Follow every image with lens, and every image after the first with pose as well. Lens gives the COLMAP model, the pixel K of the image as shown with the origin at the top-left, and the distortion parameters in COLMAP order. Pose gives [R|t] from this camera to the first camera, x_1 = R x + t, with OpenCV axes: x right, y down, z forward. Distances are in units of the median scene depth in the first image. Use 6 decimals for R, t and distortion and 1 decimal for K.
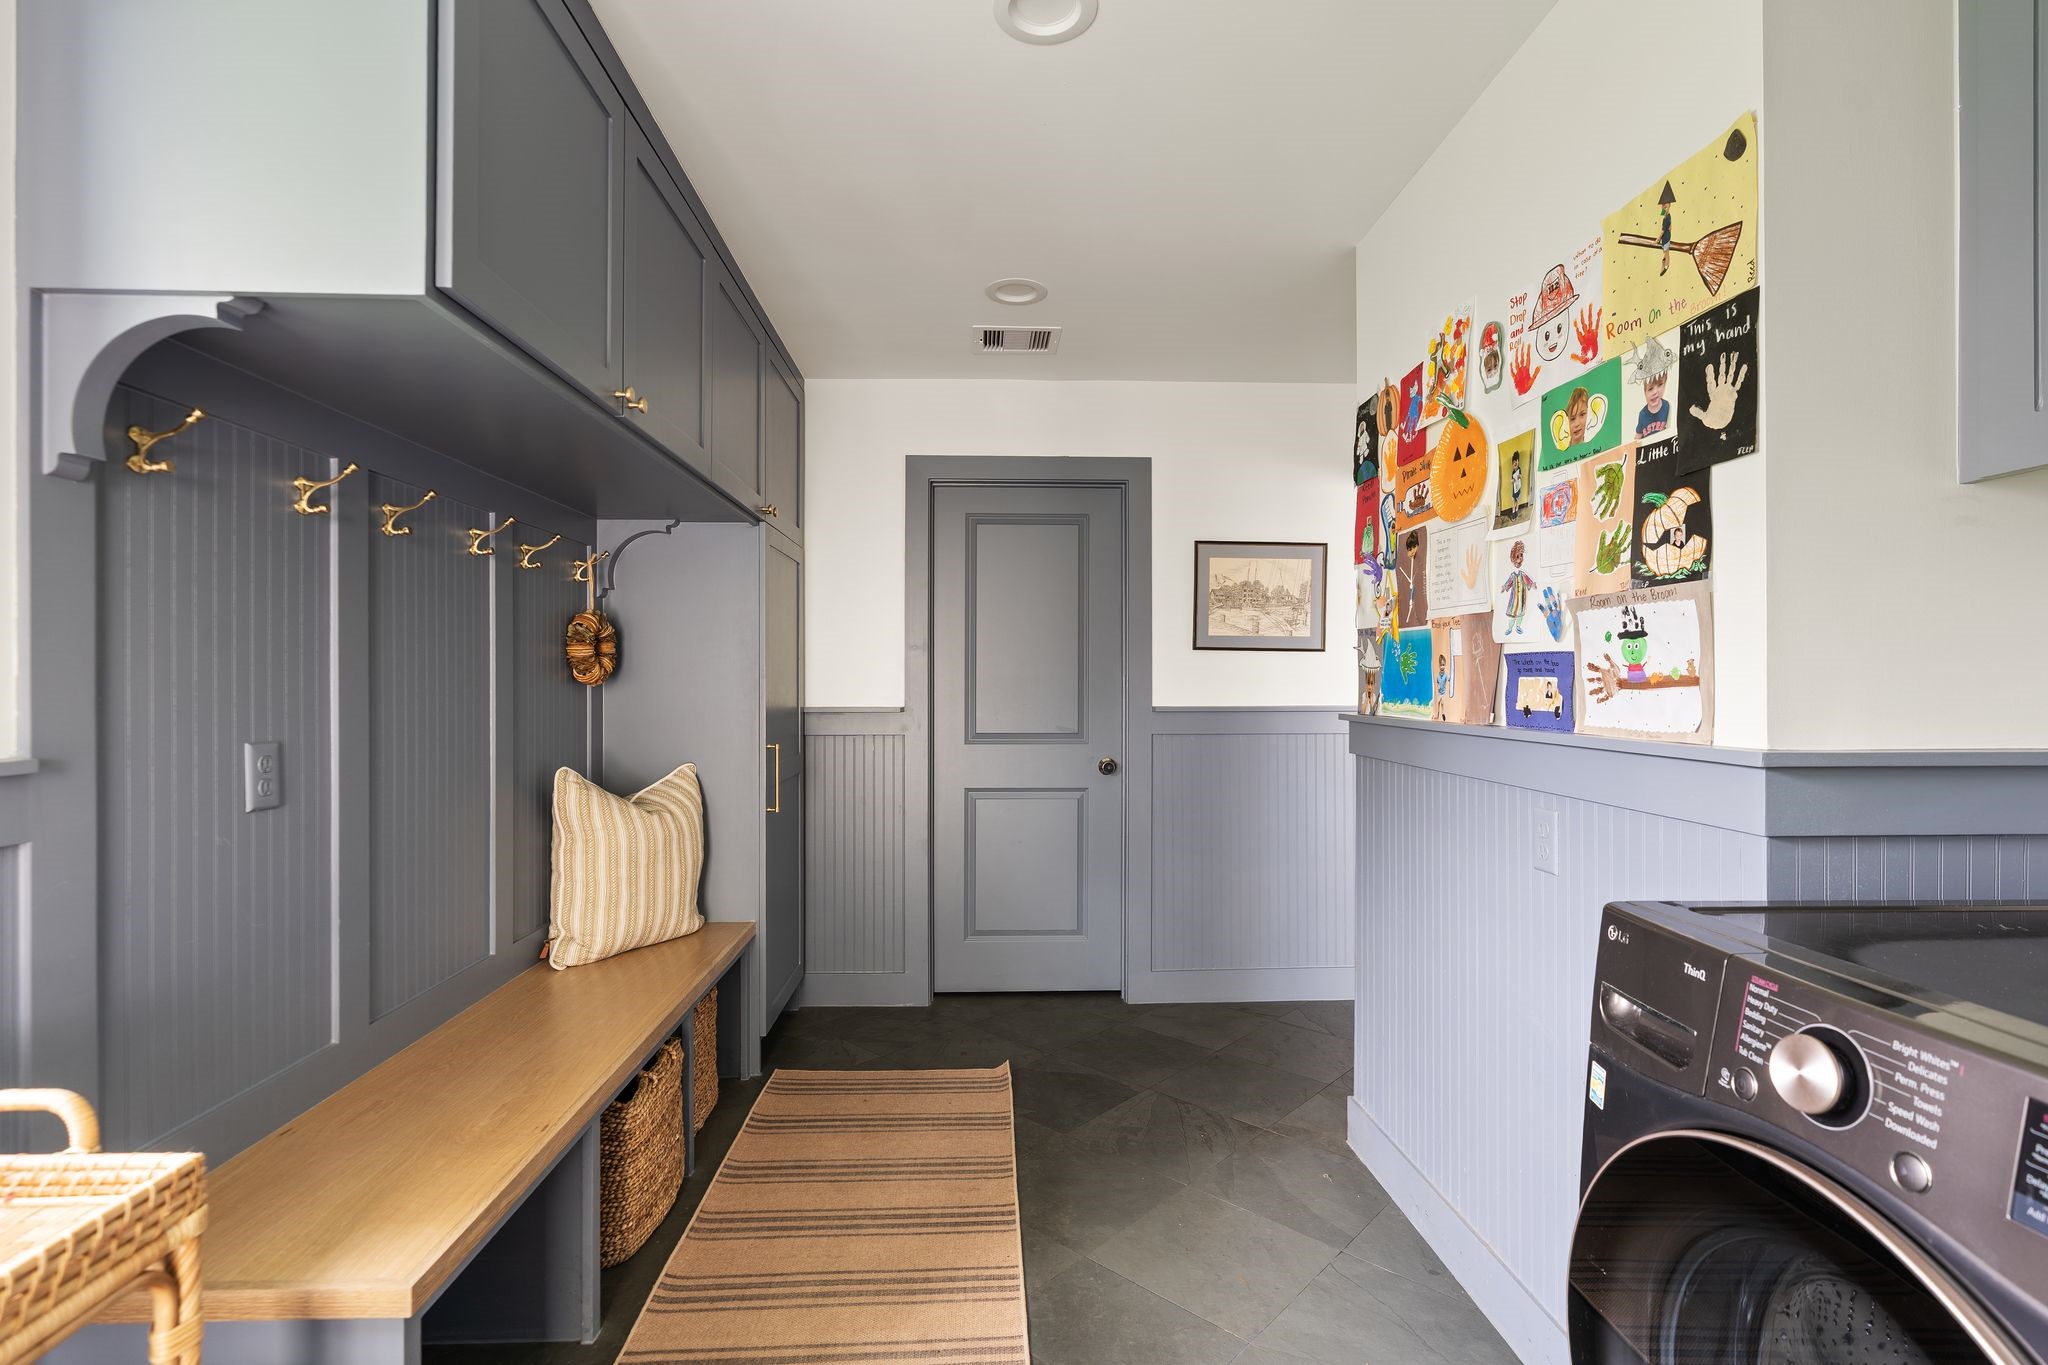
lens RADIAL K [[939.4, 0, 1043.2], [0, 939.4, 681.1], [0, 0, 1]] dist [-0.002668, -0.000033]
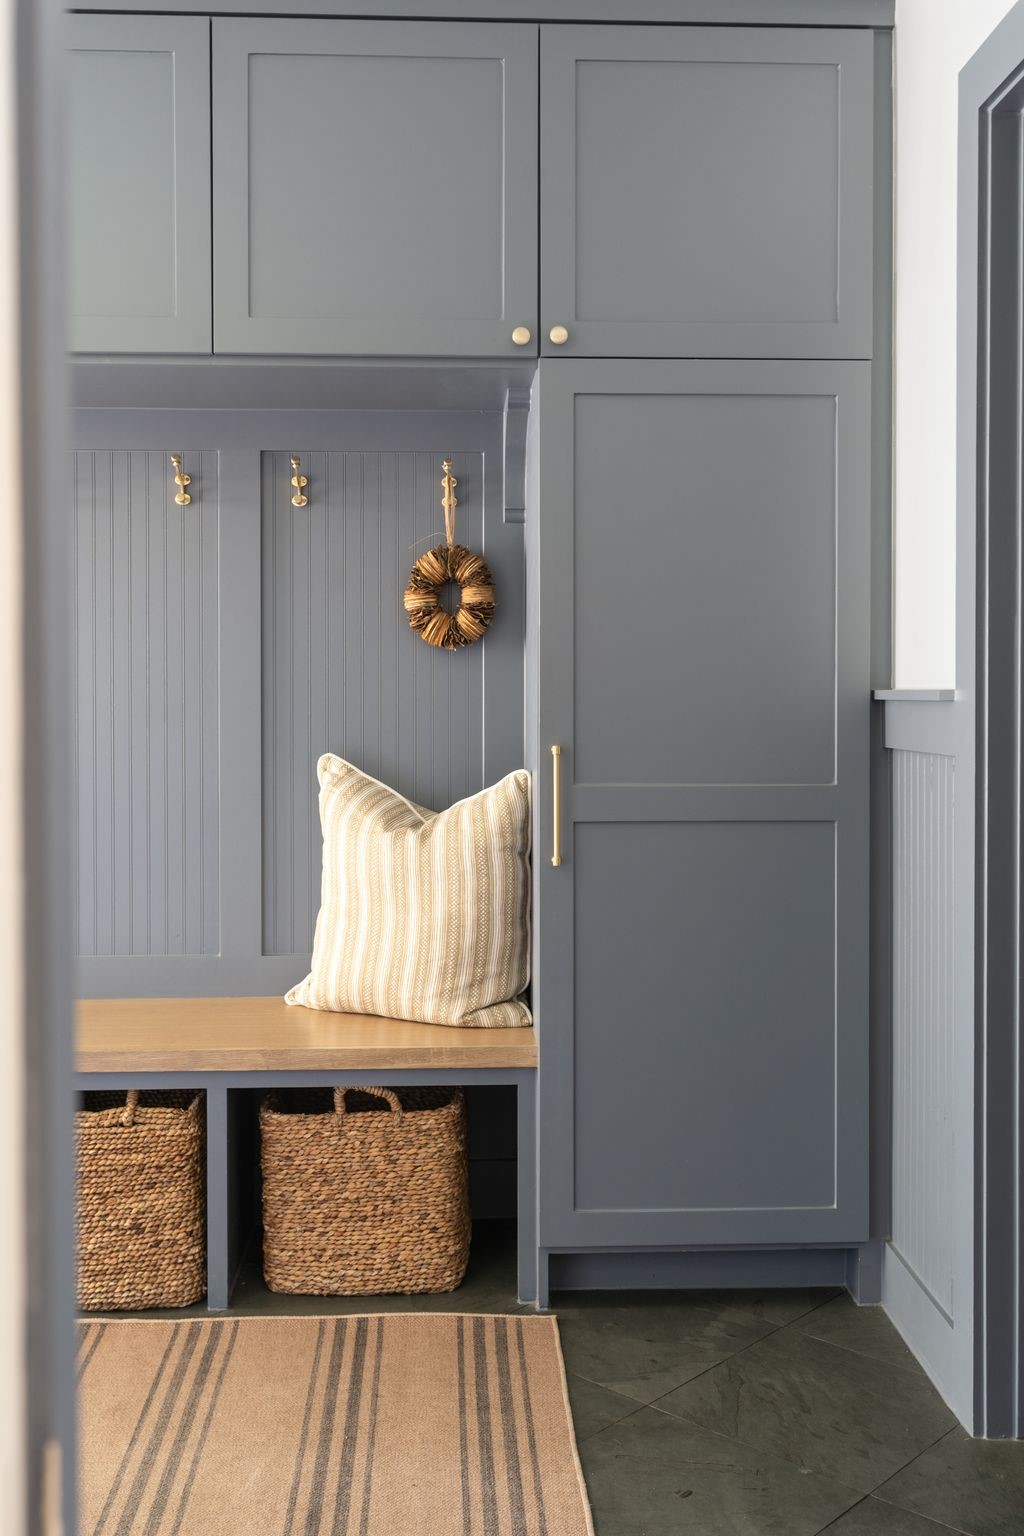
lens RADIAL K [[1512.9, 0, 485.9], [0, 1512.9, 745.2], [0, 0, 1]] dist [-0.002535, 0.003510]
pose [[-0.014122, 0.028053, -0.999507, 0.696045], [0.001338, 0.999606, 0.028037, 0.047227], [0.999899, -0.000941, -0.014154, 1.087315]]
